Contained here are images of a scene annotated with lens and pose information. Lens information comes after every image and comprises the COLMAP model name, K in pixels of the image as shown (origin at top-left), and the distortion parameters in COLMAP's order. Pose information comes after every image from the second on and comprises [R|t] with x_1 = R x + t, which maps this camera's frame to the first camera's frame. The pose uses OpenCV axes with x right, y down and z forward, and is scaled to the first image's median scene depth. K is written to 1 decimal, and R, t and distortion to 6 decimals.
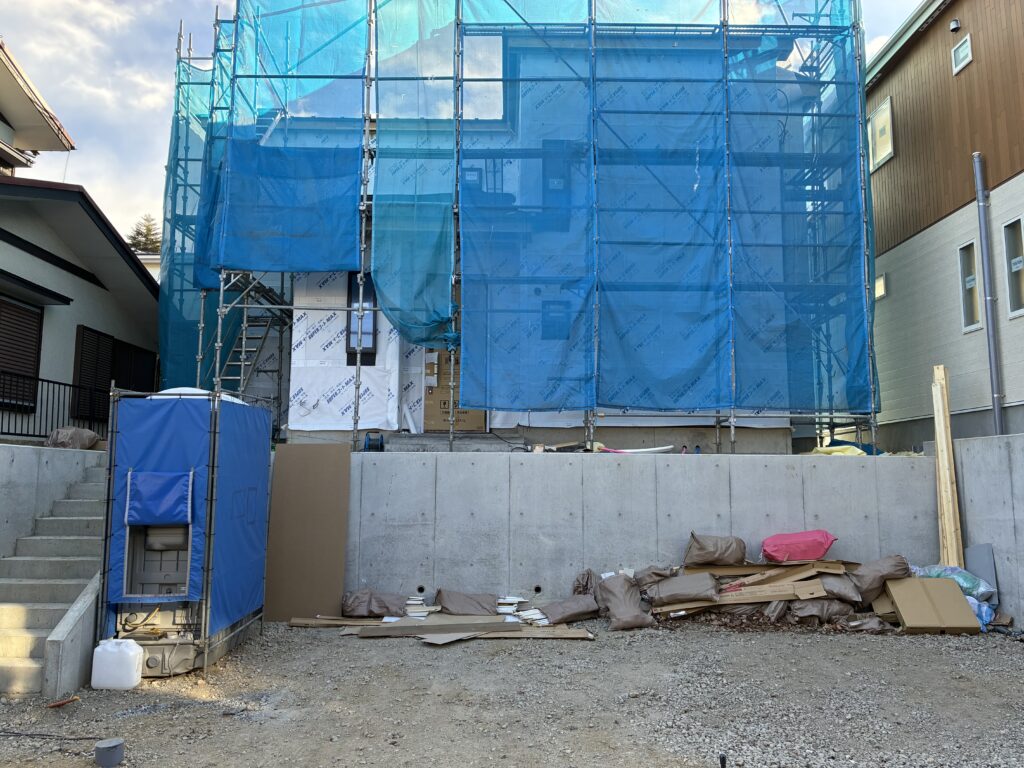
lens RADIAL K [[774.0, 0, 517.6], [0, 774.0, 377.8], [0, 0, 1]] dist [0.057594, -0.063007]
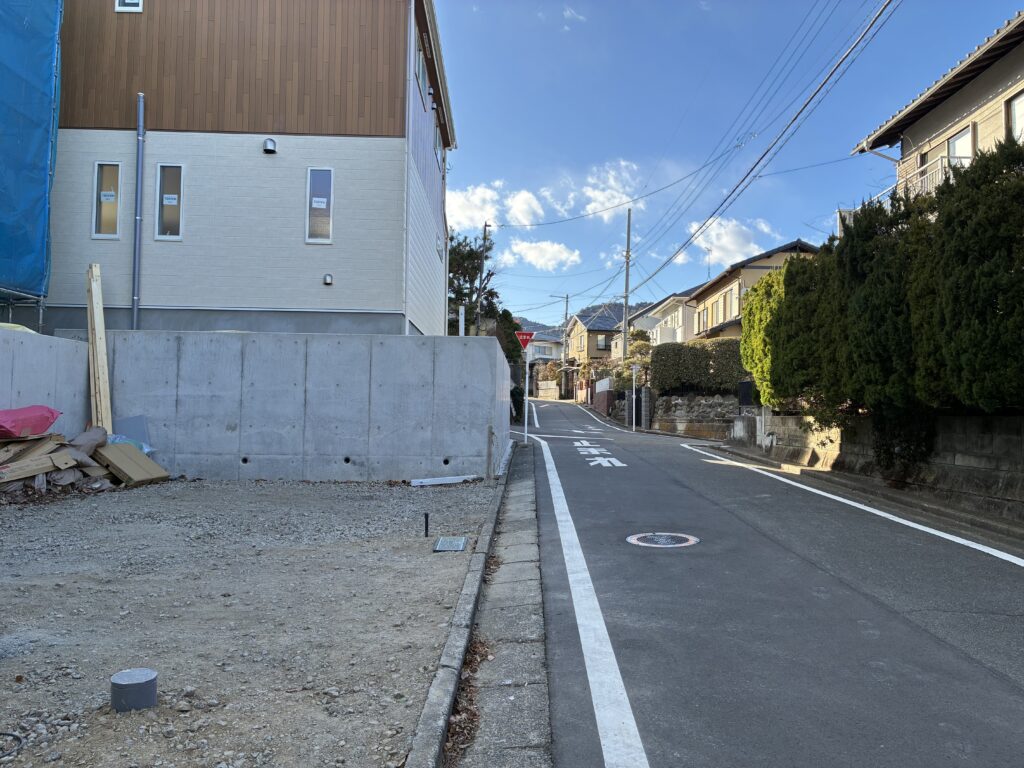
lens RADIAL K [[774.0, 0, 520.4], [0, 774.0, 373.9], [0, 0, 1]] dist [0.057594, -0.063007]
pose [[-0.001093, 0.047122, 0.998889, -0.606719], [-0.144397, 0.988413, -0.046786, 0.110188], [-0.989519, -0.144288, 0.005724, 0.379139]]
